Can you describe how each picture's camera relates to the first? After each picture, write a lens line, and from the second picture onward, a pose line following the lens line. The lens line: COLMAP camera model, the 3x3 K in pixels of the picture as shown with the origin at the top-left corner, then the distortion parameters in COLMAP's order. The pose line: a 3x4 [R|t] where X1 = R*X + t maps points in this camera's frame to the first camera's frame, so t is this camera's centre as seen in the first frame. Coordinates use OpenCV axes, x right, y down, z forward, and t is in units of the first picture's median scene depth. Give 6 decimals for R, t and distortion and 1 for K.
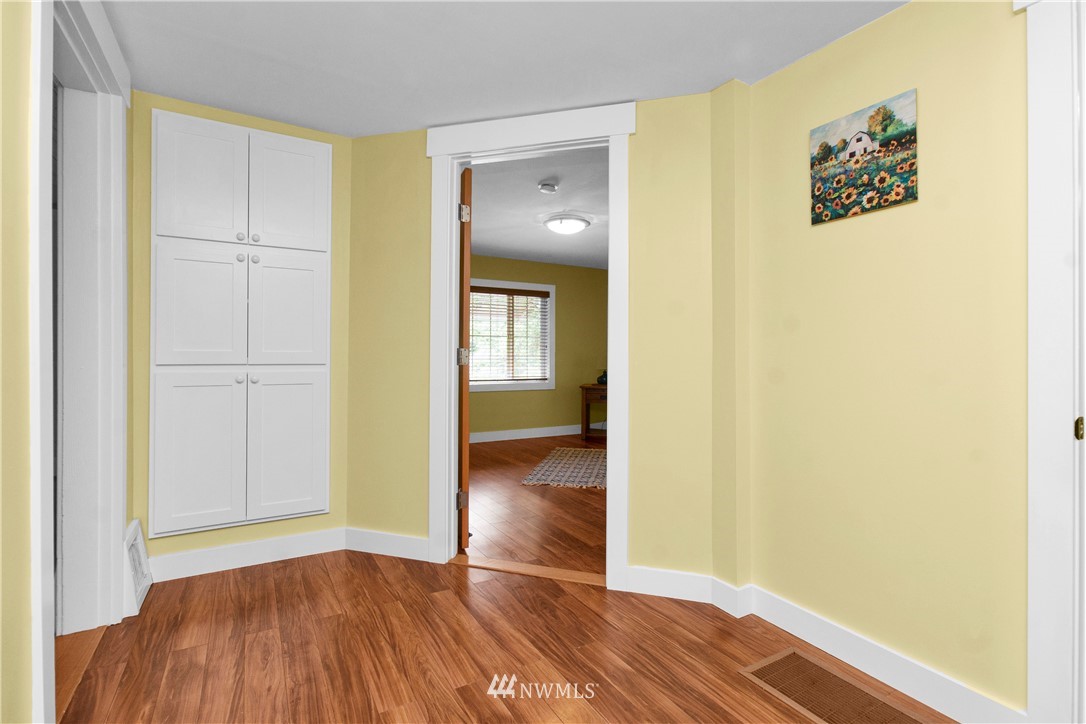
lens RADIAL K [[519.1, 0, 548.9], [0, 519.1, 356.1], [0, 0, 1]] dist [0.000979, 0.001141]
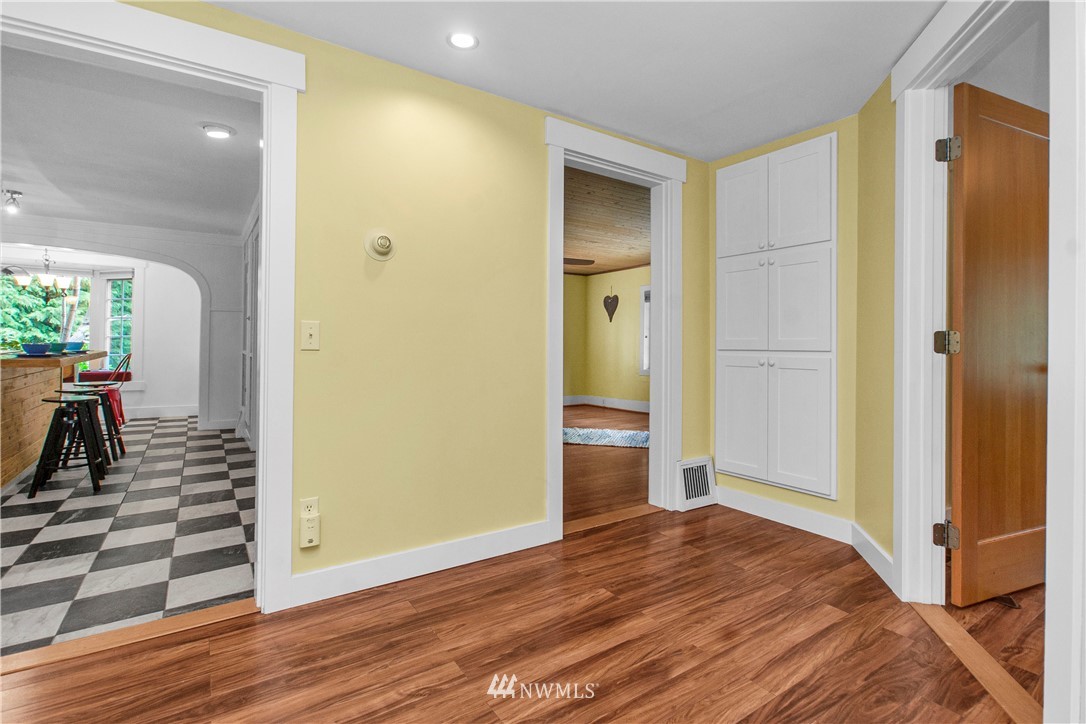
lens RADIAL K [[508.2, 0, 533.0], [0, 508.2, 344.7], [0, 0, 1]] dist [-0.013933, 0.000333]
pose [[0.046526, -0.006598, -0.998895, 0.613620], [-0.012068, 0.999902, -0.007166, 0.019051], [0.998844, 0.012388, 0.046442, 0.435670]]
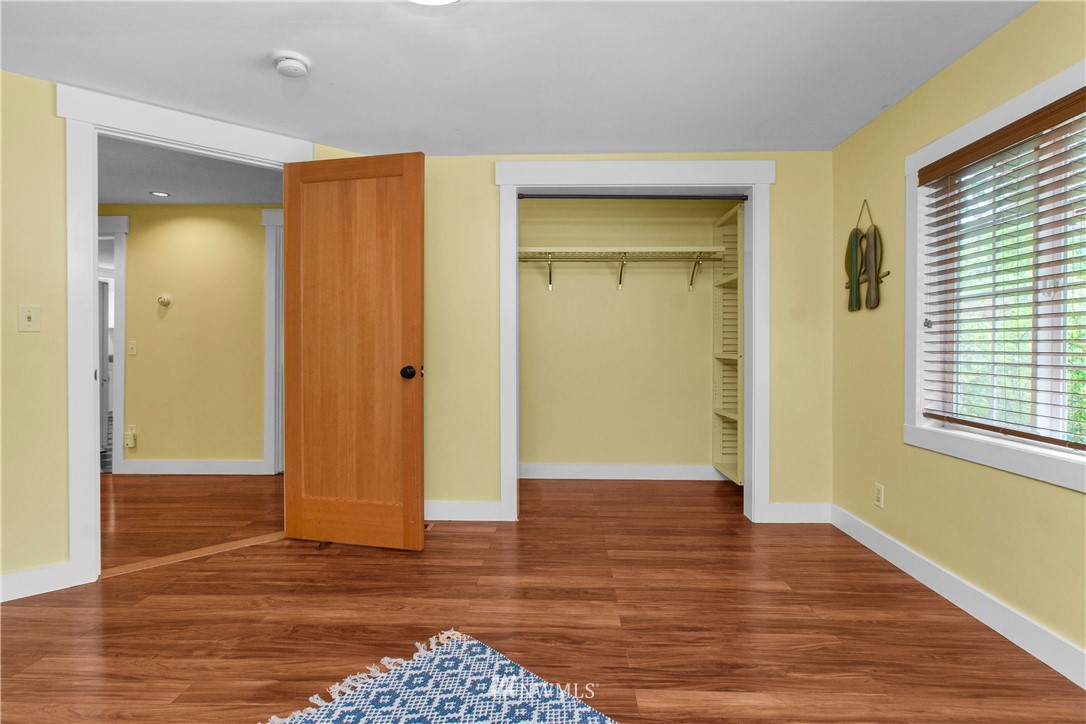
lens RADIAL K [[524.9, 0, 543.0], [0, 524.9, 362.0], [0, 0, 1]] dist [-0.001206, 0.001812]
pose [[-0.539046, 0.010691, -0.842208, 0.521646], [-0.009151, 0.999786, 0.018549, -0.000576], [0.842227, 0.017706, -0.538833, 2.344952]]
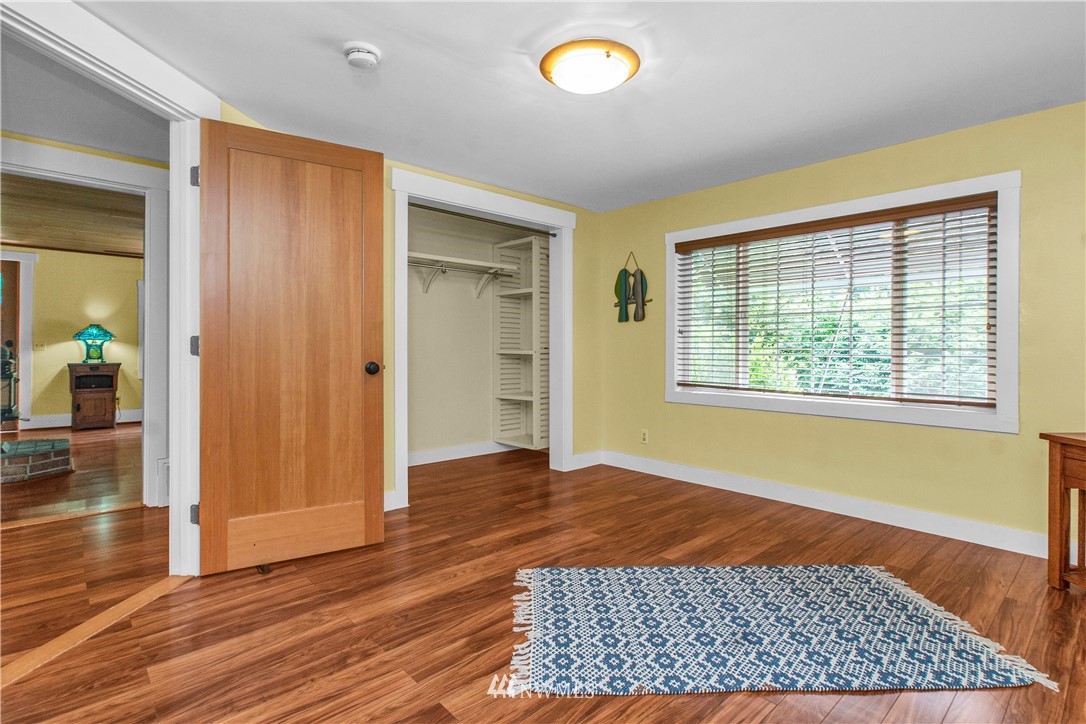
lens RADIAL K [[537.3, 0, 542.9], [0, 537.3, 351.0], [0, 0, 1]] dist [0.002114, 0.001350]
pose [[0.204531, -0.002348, -0.978857, 0.949802], [-0.004021, 0.999987, -0.003239, 0.010979], [0.978852, 0.004599, 0.204519, 1.614710]]
